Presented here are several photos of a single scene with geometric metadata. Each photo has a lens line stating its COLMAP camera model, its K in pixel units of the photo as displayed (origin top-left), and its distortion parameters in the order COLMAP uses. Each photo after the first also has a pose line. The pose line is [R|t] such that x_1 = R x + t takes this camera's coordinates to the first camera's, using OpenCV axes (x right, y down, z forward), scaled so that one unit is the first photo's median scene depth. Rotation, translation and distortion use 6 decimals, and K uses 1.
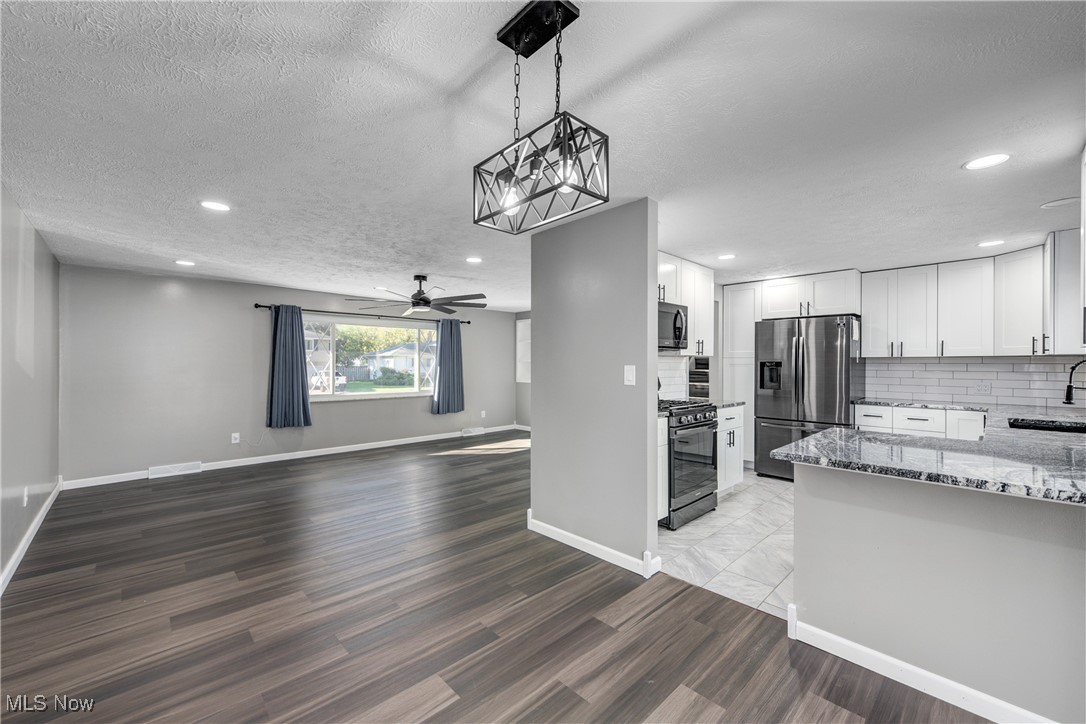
lens RADIAL K [[434.6, 0, 529.3], [0, 434.6, 366.5], [0, 0, 1]] dist [-0.001835, -0.001984]
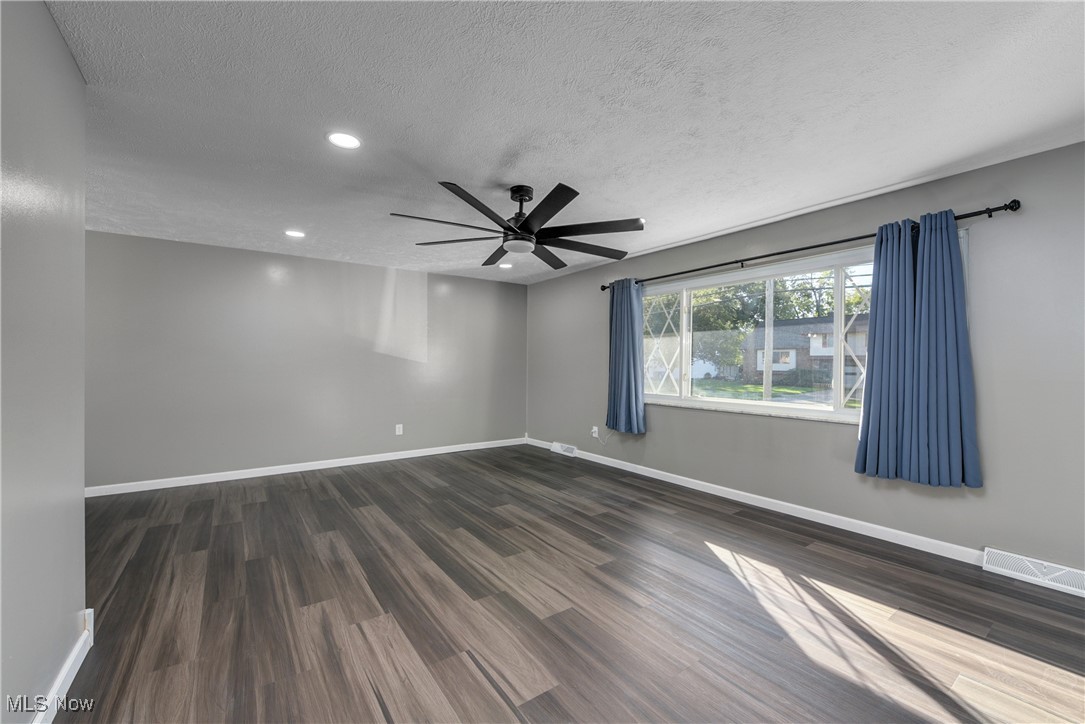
lens RADIAL K [[434.2, 0, 548.7], [0, 434.2, 365.4], [0, 0, 1]] dist [-0.001835, -0.001984]
pose [[-0.108936, -0.004988, -0.994036, 0.346892], [-0.011875, 0.999923, -0.003716, 0.030775], [0.993978, 0.011399, -0.108987, 1.260130]]
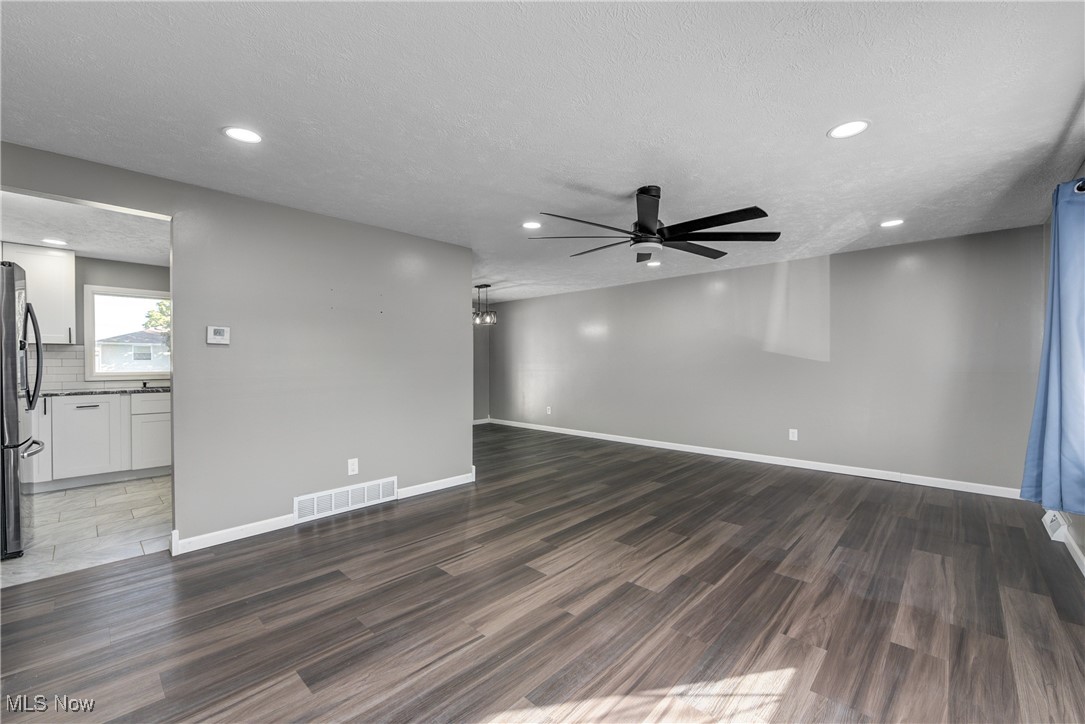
lens RADIAL K [[434.2, 0, 530.3], [0, 434.2, 356.9], [0, 0, 1]] dist [-0.001835, -0.001984]
pose [[-0.998211, 0.002039, -0.059758, -0.072497], [0.002410, 0.999978, -0.006134, 0.015123], [0.059744, -0.006267, -0.998194, 1.797445]]
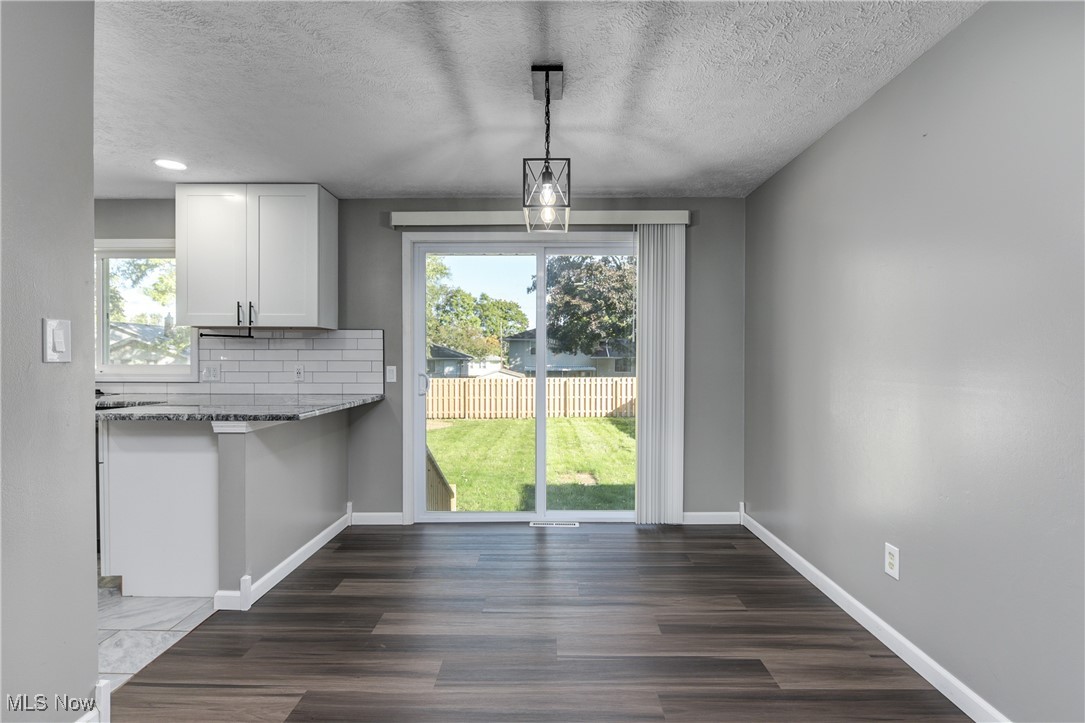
lens RADIAL K [[516.3, 0, 537.6], [0, 516.3, 363.5], [0, 0, 1]] dist [-0.006747, 0.001492]
pose [[-0.724530, -0.009439, 0.689179, -0.321490], [0.000450, 0.999900, 0.014168, 0.023661], [-0.689244, 0.010575, -0.724453, 0.657757]]
